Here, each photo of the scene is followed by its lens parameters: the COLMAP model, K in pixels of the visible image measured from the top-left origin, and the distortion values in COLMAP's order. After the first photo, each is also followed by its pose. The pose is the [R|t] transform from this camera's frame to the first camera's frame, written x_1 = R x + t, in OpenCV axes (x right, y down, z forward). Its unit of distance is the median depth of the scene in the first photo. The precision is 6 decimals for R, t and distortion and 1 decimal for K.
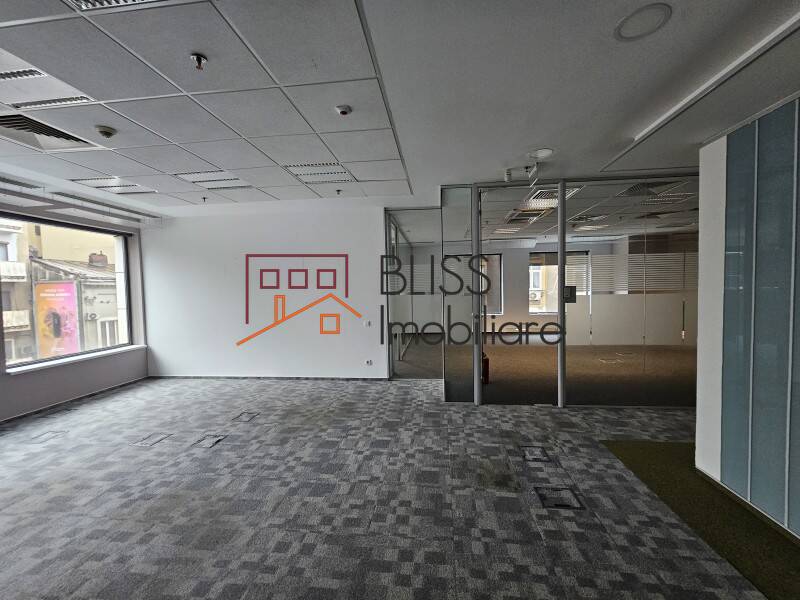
lens RADIAL K [[325.7, 0, 401.5], [0, 325.7, 298.6], [0, 0, 1]] dist [0.001344, 0.000838]
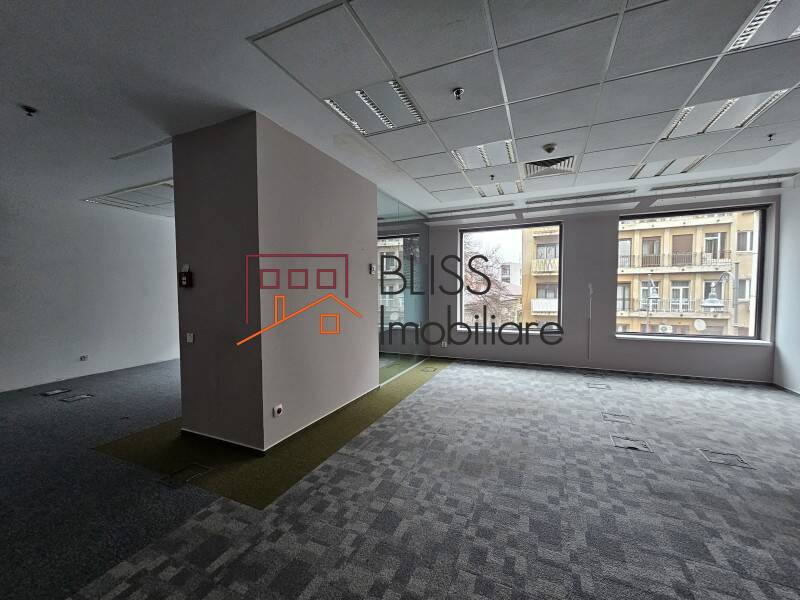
lens RADIAL K [[325.7, 0, 401.5], [0, 325.7, 298.6], [0, 0, 1]] dist [0.001344, 0.000838]
pose [[-0.291829, 0.050296, -0.955147, 0.378618], [-0.017520, 0.998168, 0.057914, 0.009094], [0.956310, 0.033636, -0.290413, 0.614653]]
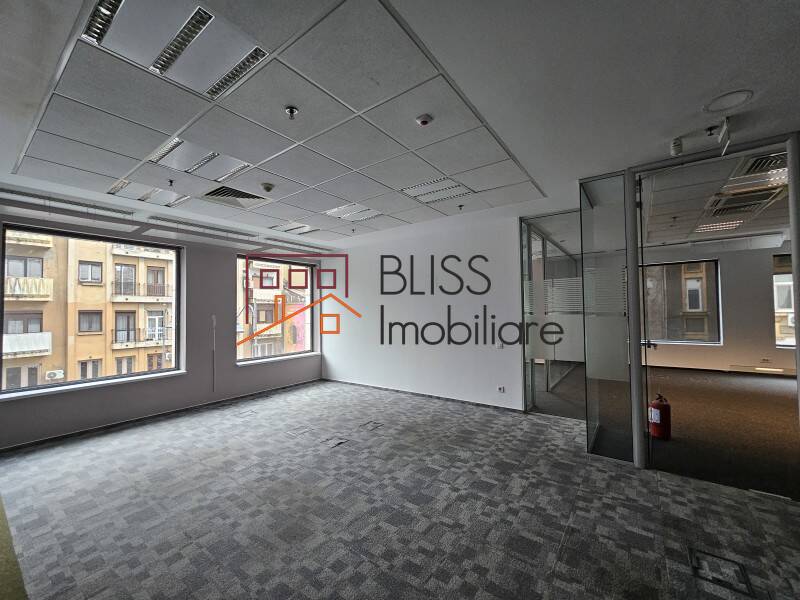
lens RADIAL K [[325.2, 0, 400.0], [0, 325.2, 300.0], [0, 0, 1]] dist [0.001184, 0.001376]
pose [[0.868131, -0.010360, -0.496227, 0.158309], [-0.018817, 0.998376, -0.053764, 0.005418], [0.495979, 0.056011, 0.866526, 0.106721]]
